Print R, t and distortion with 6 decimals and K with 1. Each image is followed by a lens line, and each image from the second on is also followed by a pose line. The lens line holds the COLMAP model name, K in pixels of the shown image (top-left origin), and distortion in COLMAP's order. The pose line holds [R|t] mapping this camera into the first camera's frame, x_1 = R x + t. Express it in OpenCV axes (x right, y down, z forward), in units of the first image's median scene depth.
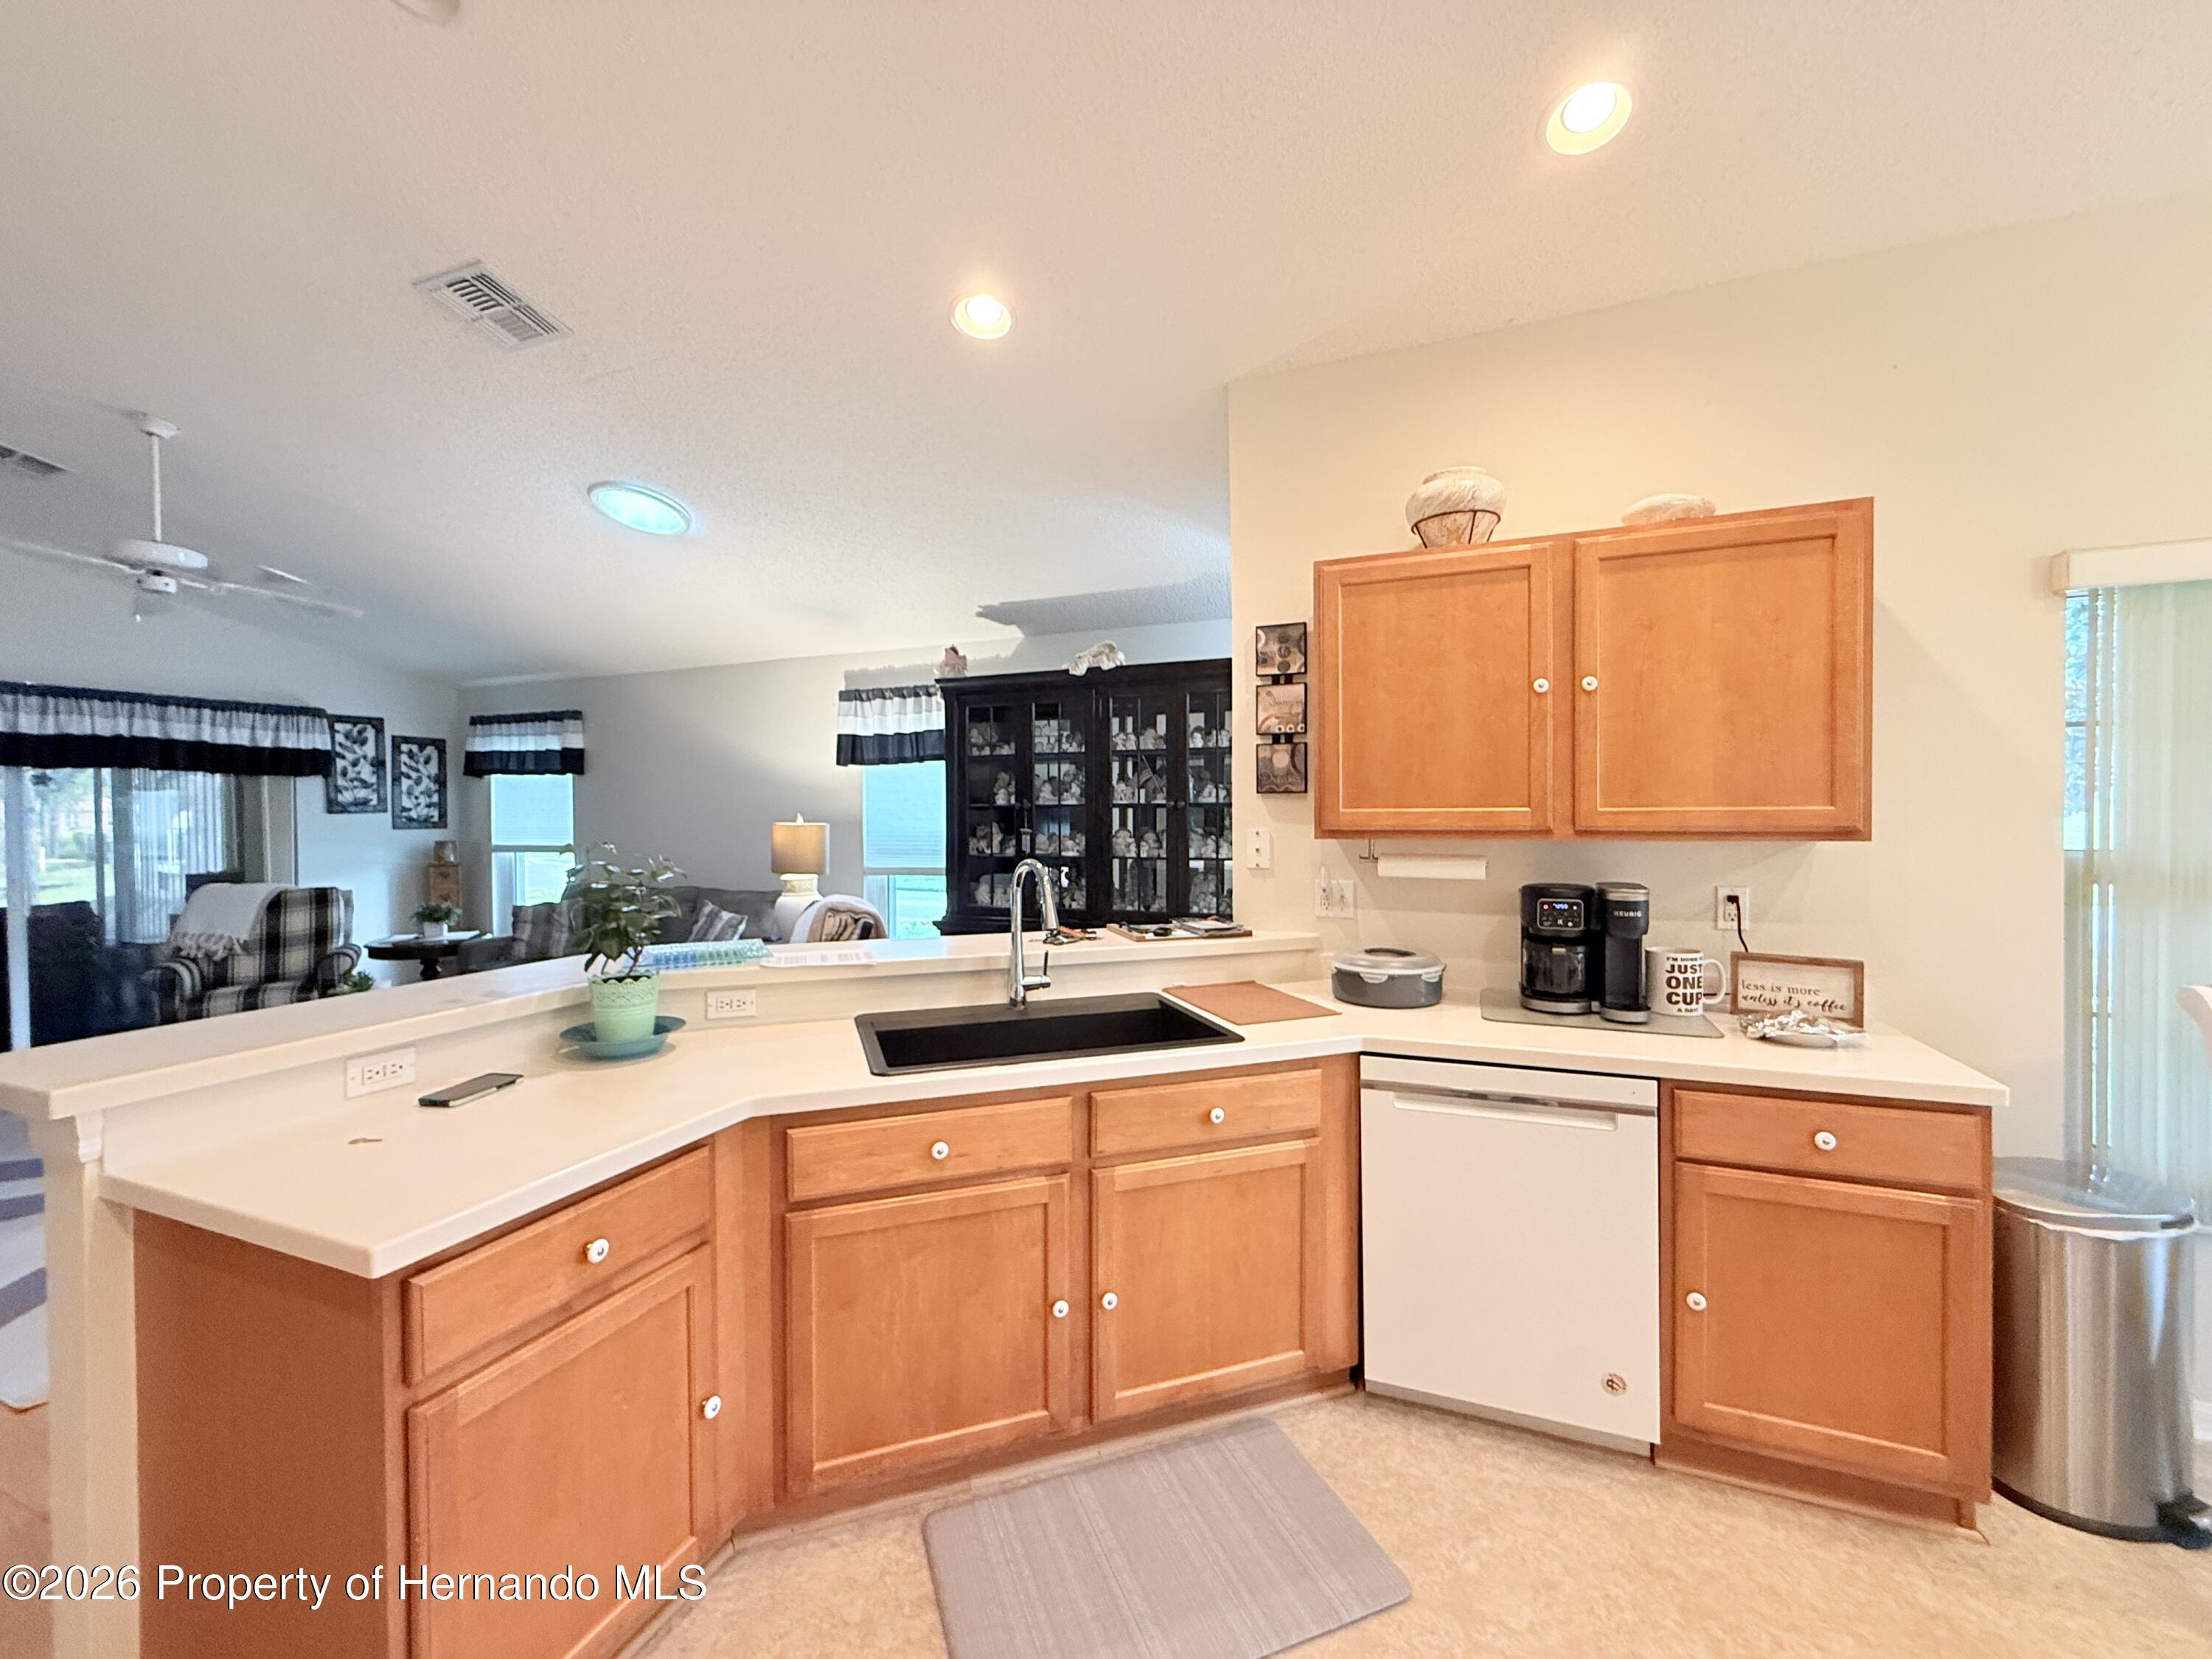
lens RADIAL K [[887.6, 0, 1103.7], [0, 887.6, 828.3], [0, 0, 1]] dist [-0.001506, 0.000902]
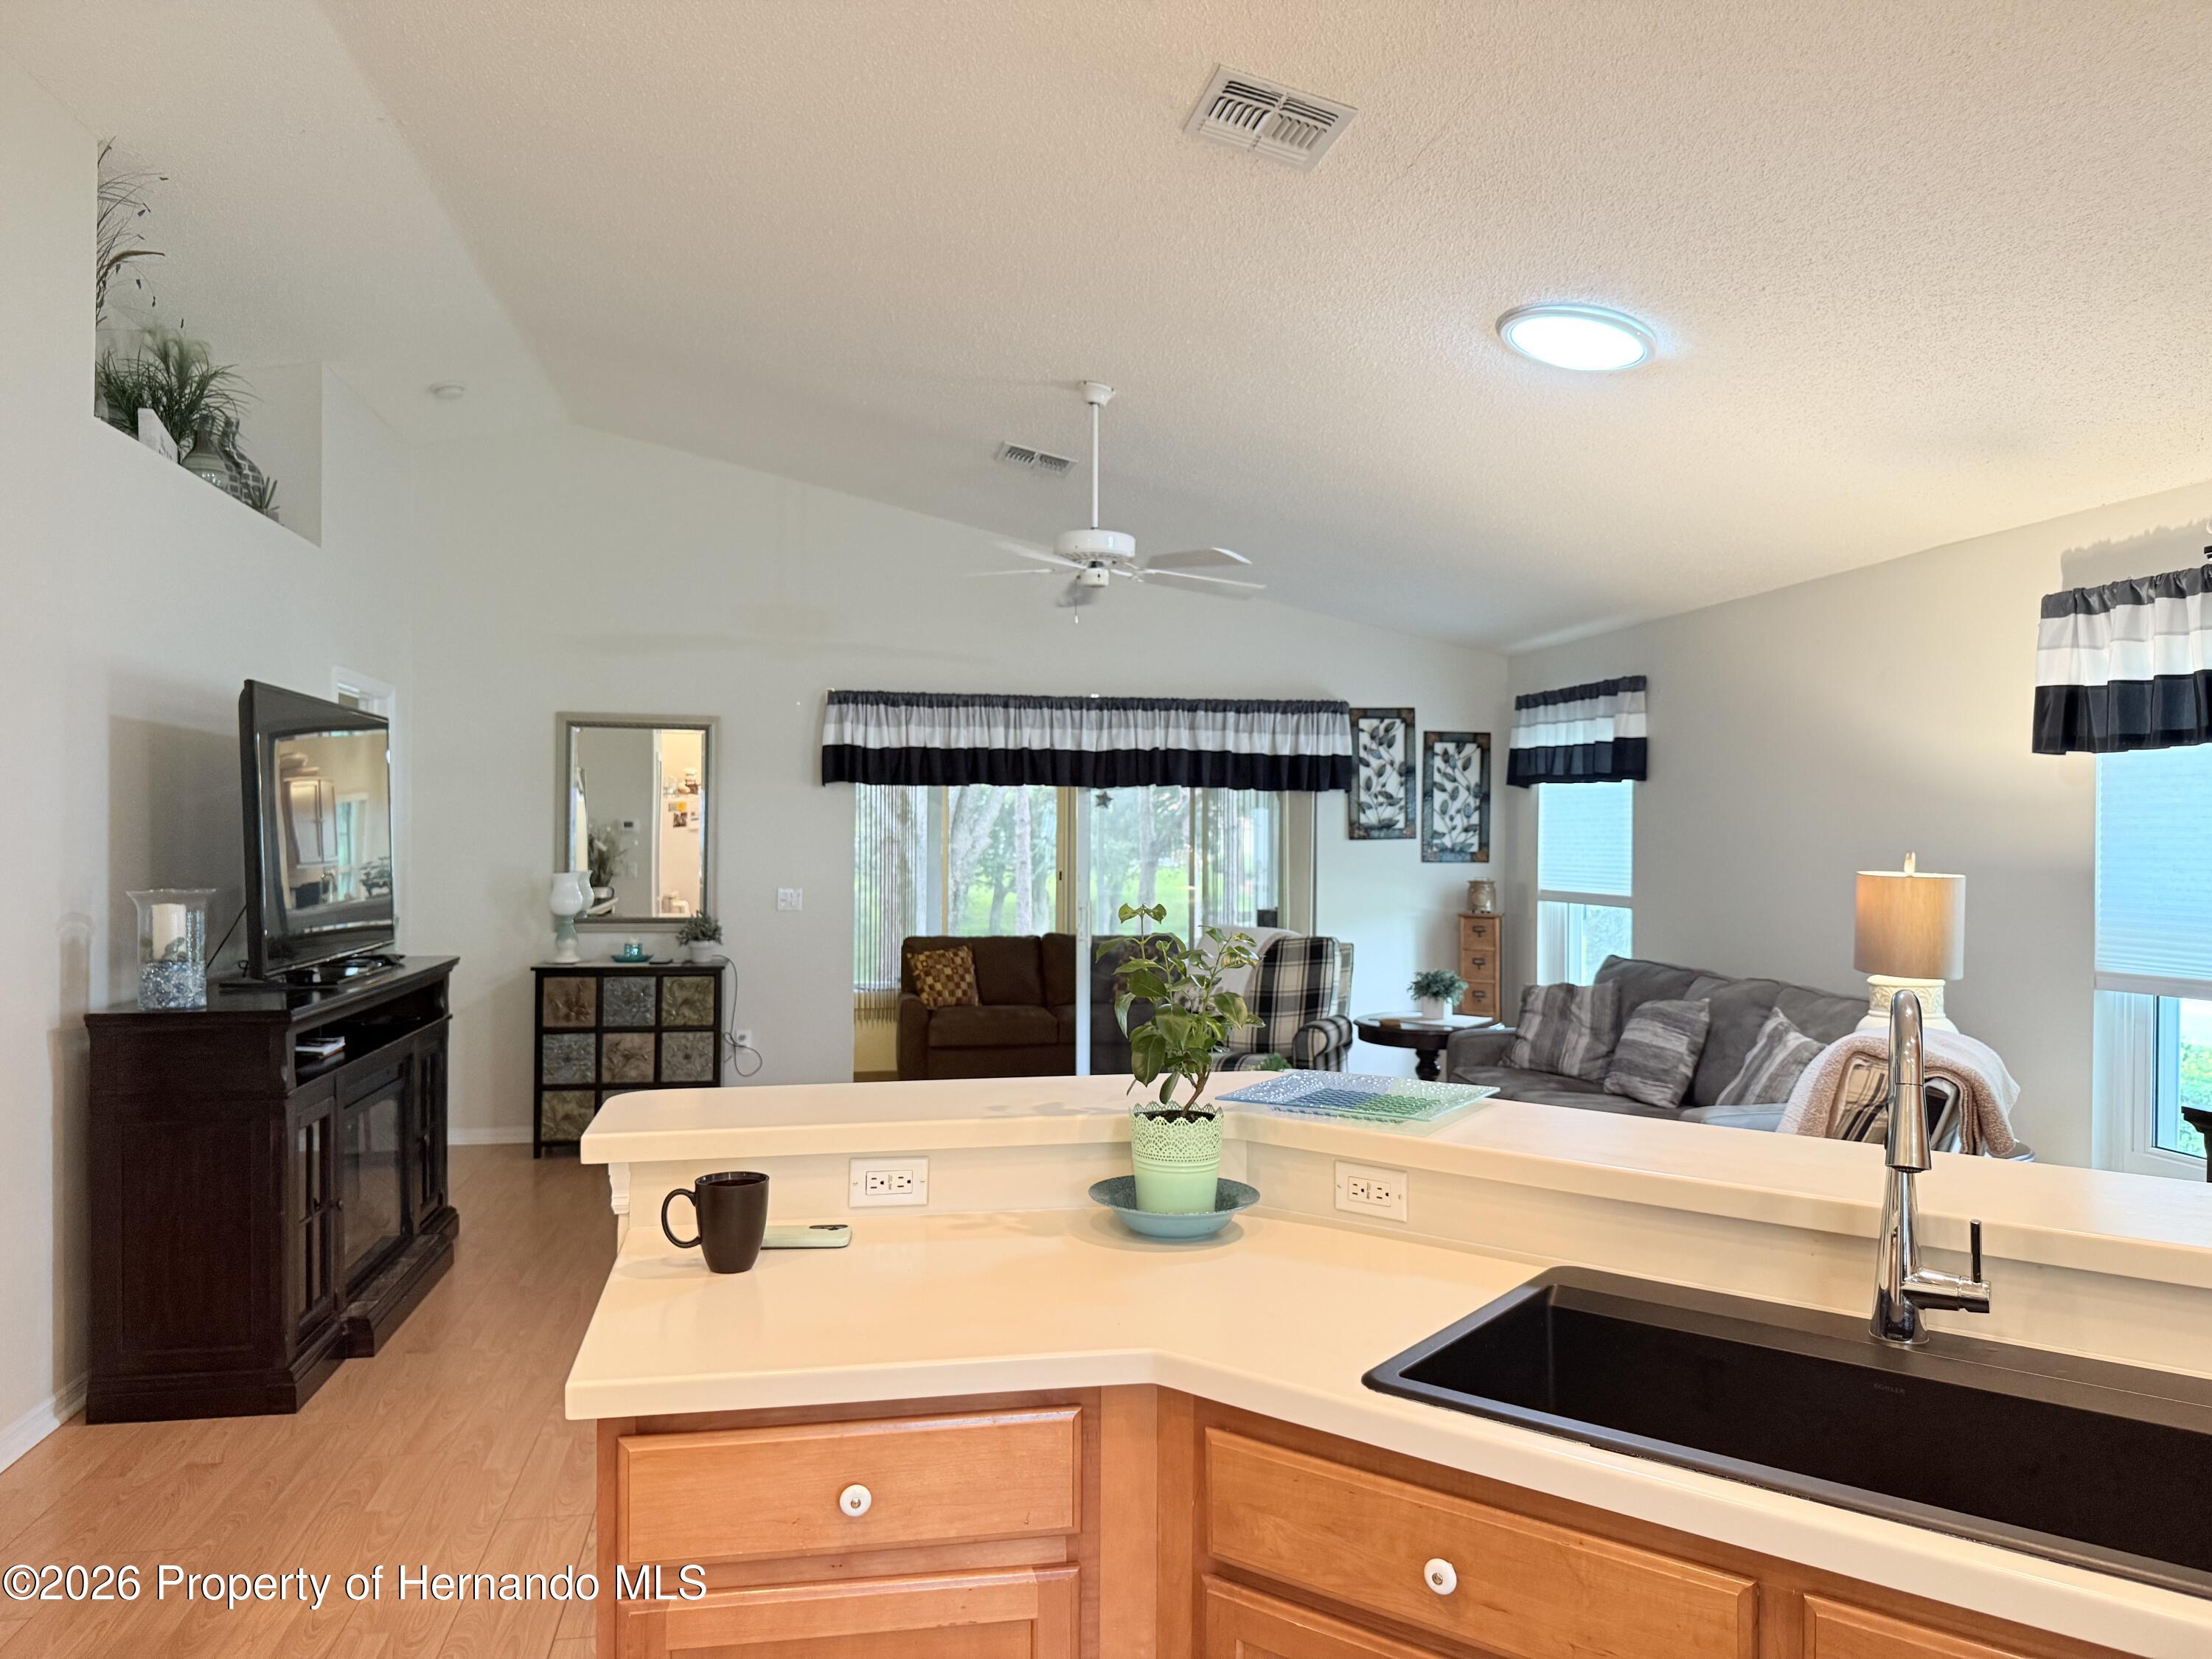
lens RADIAL K [[1555.3, 0, 1110.1], [0, 1555.3, 842.7], [0, 0, 1]] dist [0.047126, -0.035796]
pose [[0.548131, 0.012964, -0.836292, 0.142967], [-0.023979, 0.999712, -0.000219, -0.010608], [0.836049, 0.020173, 0.548284, 0.124757]]
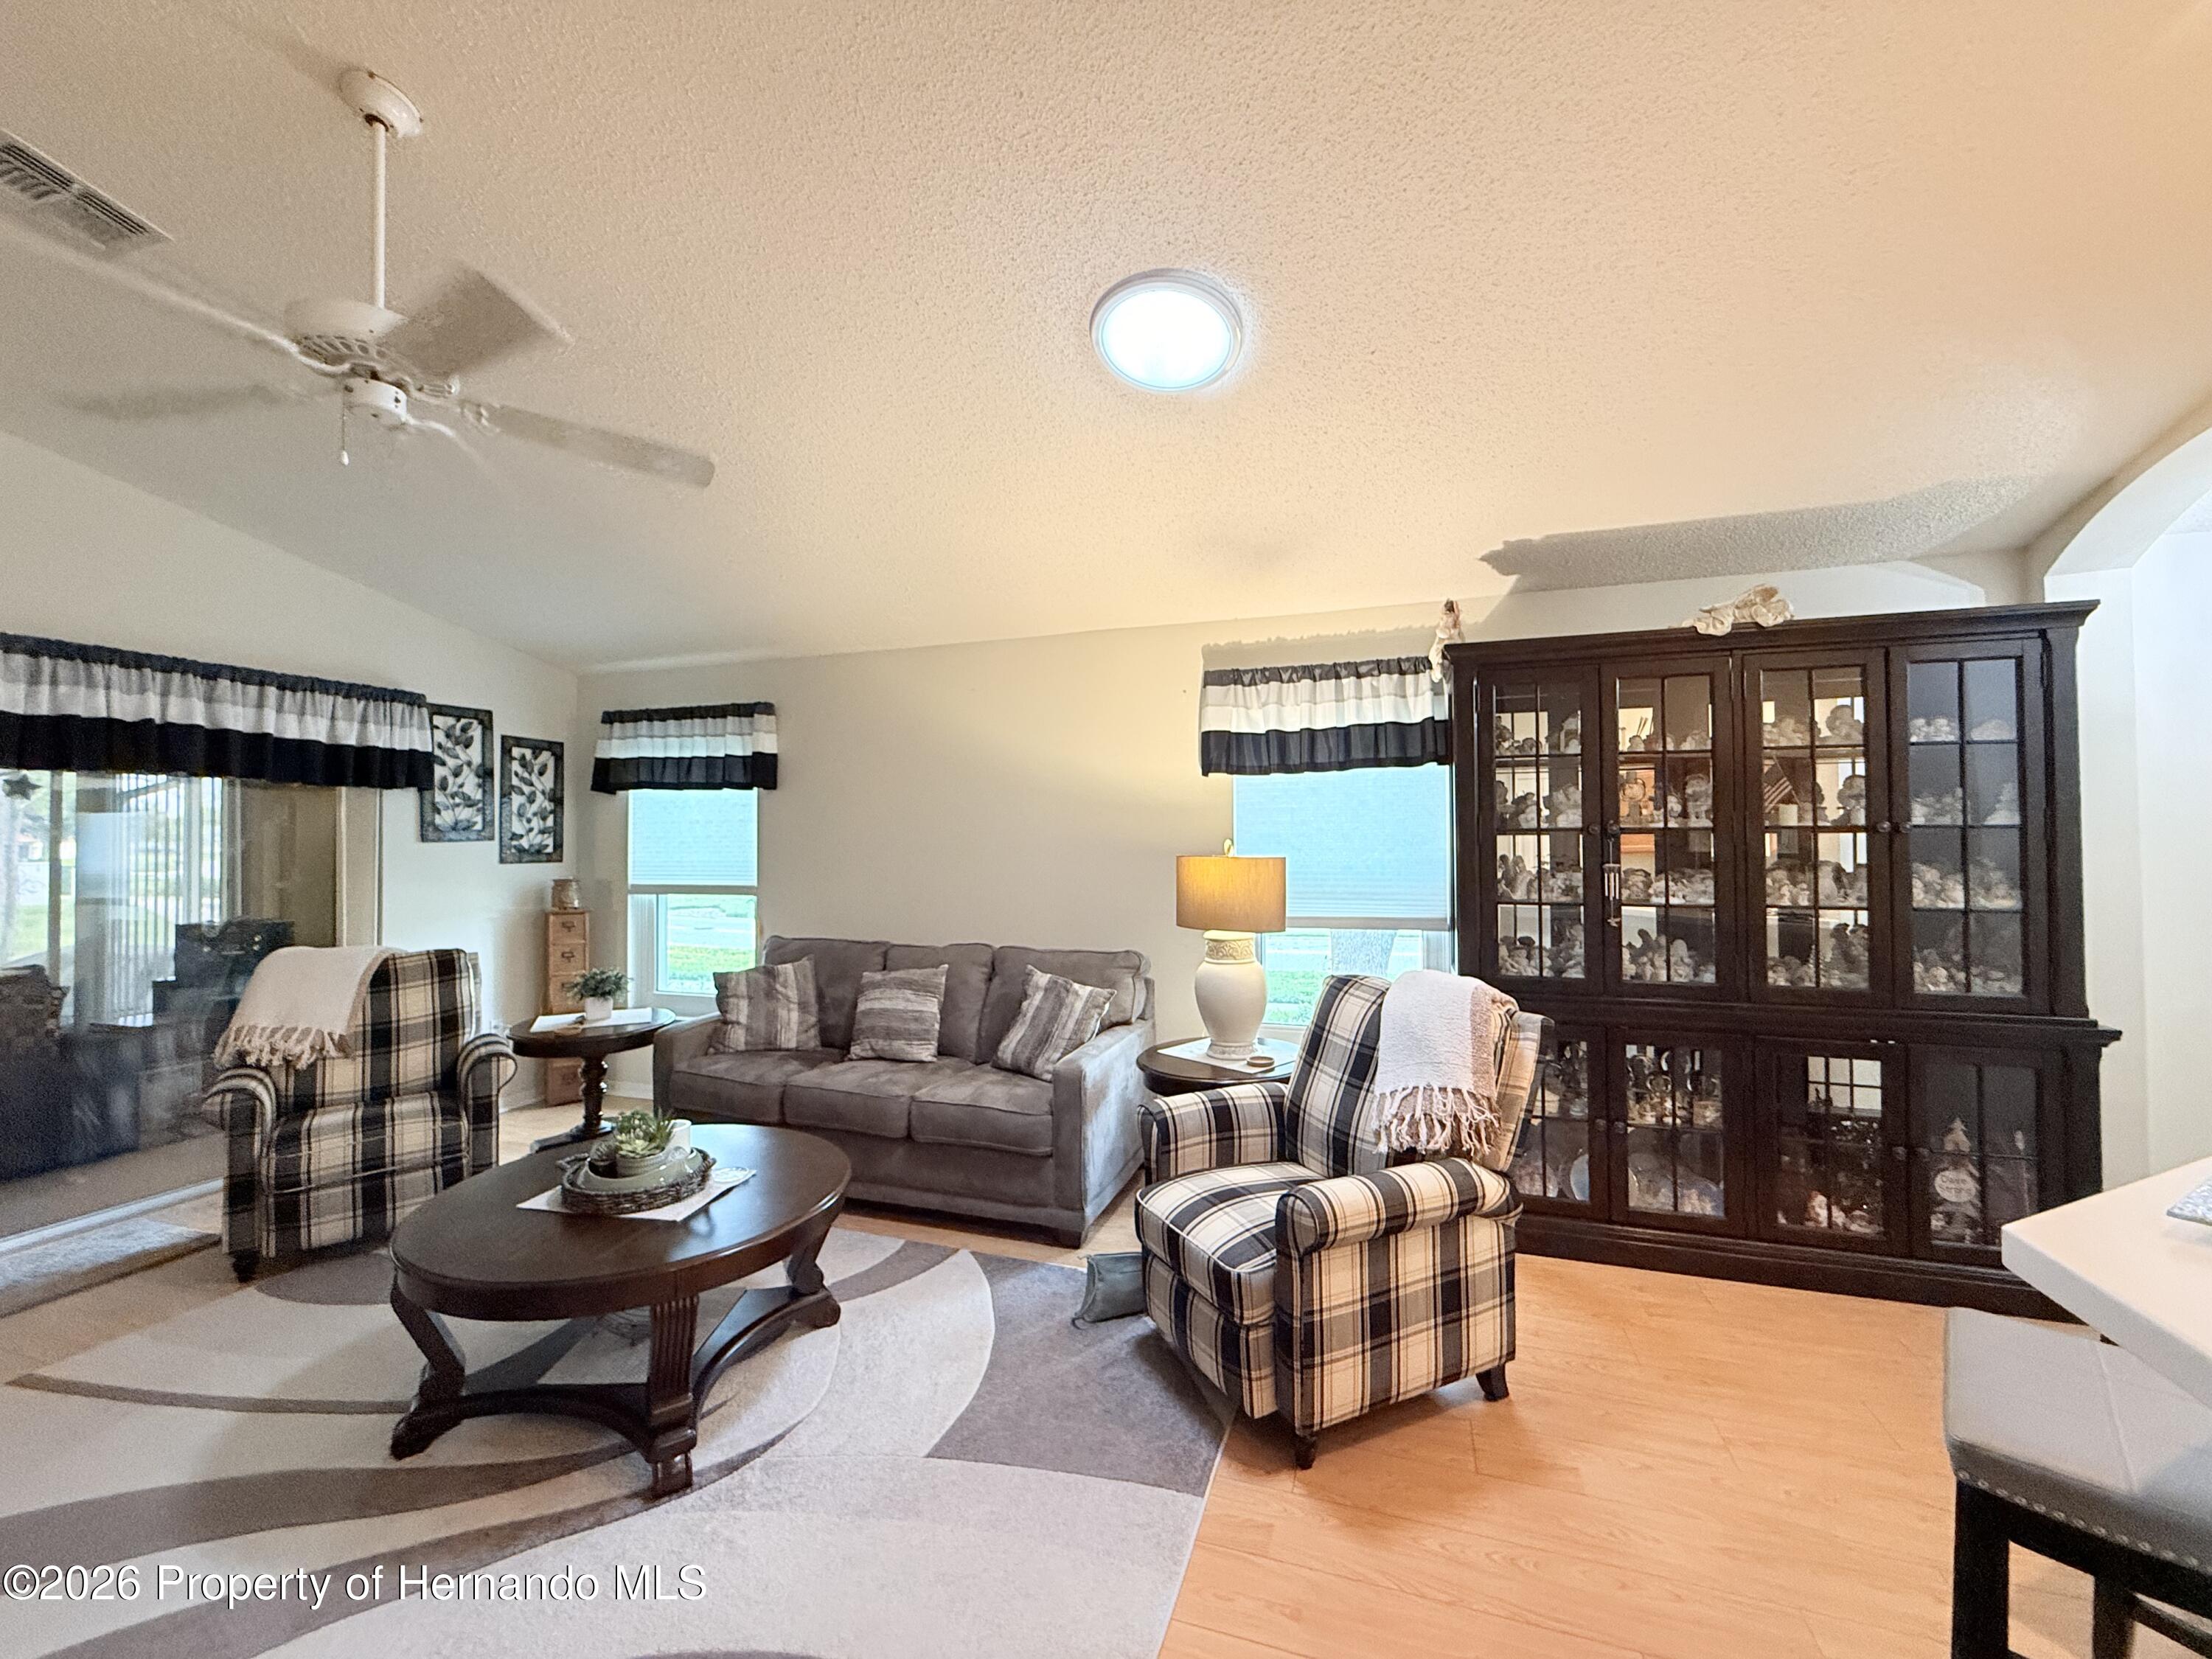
lens RADIAL K [[887.6, 0, 1108.7], [0, 887.6, 829.2], [0, 0, 1]] dist [-0.001506, 0.000902]
pose [[0.997695, 0.000563, 0.067858, -0.445436], [0.001754, 0.999417, -0.034083, -0.001802], [-0.067838, 0.034123, 0.997113, 0.302798]]
